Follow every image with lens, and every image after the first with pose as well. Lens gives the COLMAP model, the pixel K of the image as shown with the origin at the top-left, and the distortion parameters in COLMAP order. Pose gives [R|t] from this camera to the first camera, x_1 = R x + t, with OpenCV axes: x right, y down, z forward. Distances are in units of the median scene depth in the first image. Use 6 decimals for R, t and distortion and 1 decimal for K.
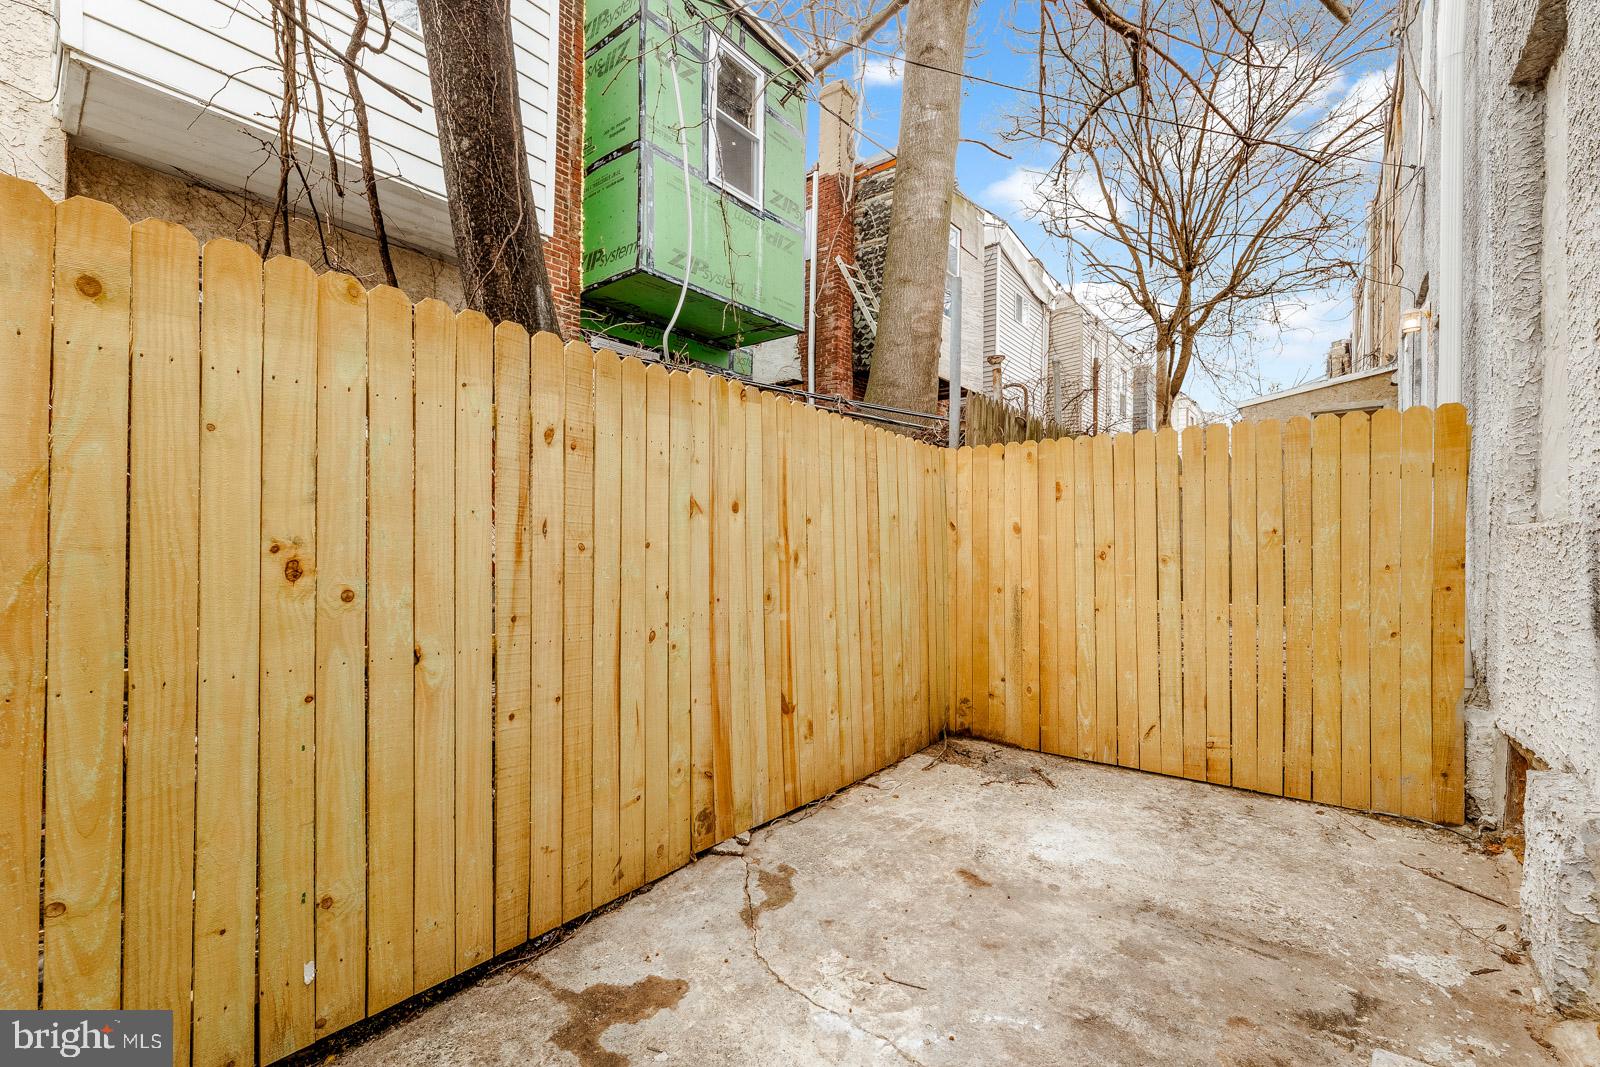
lens RADIAL K [[656.1, 0, 796.3], [0, 656.1, 541.8], [0, 0, 1]] dist [0.001832, -0.000060]
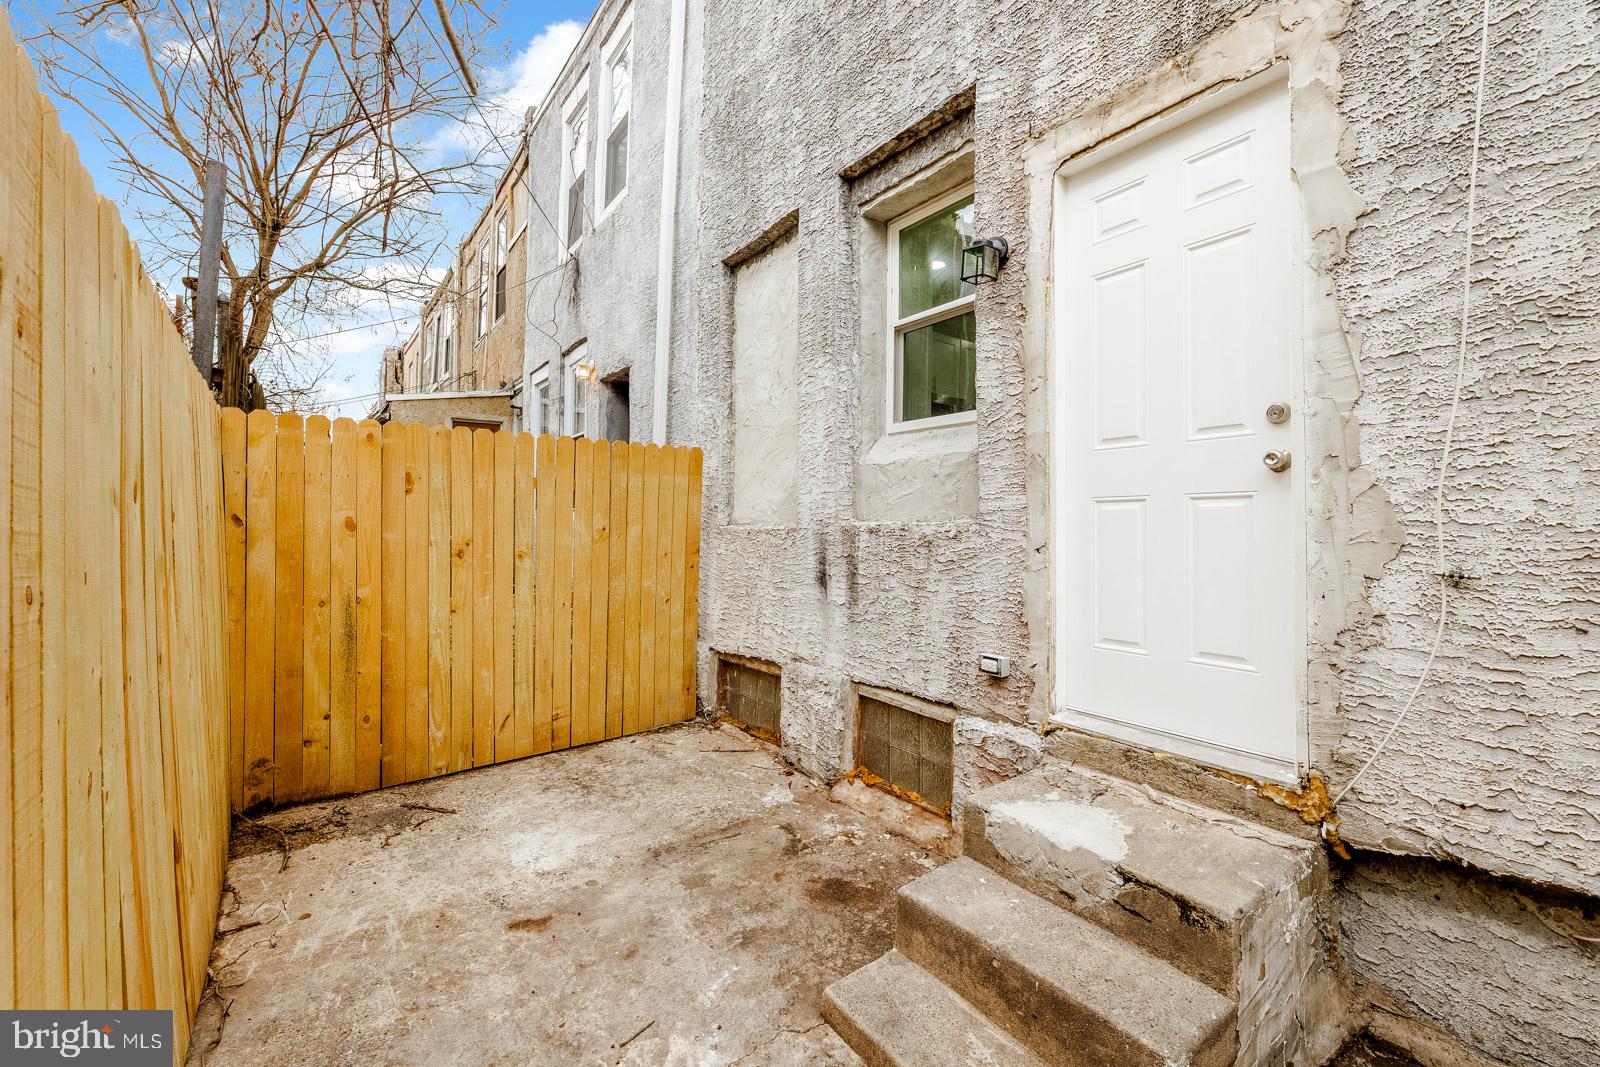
lens RADIAL K [[663.9, 0, 800.7], [0, 663.9, 520.4], [0, 0, 1]] dist [0.001230, 0.000032]
pose [[0.250016, 0.007043, 0.968216, -0.355317], [0.003006, 0.999963, -0.008050, -0.018907], [-0.968237, 0.004923, 0.249985, 0.284495]]
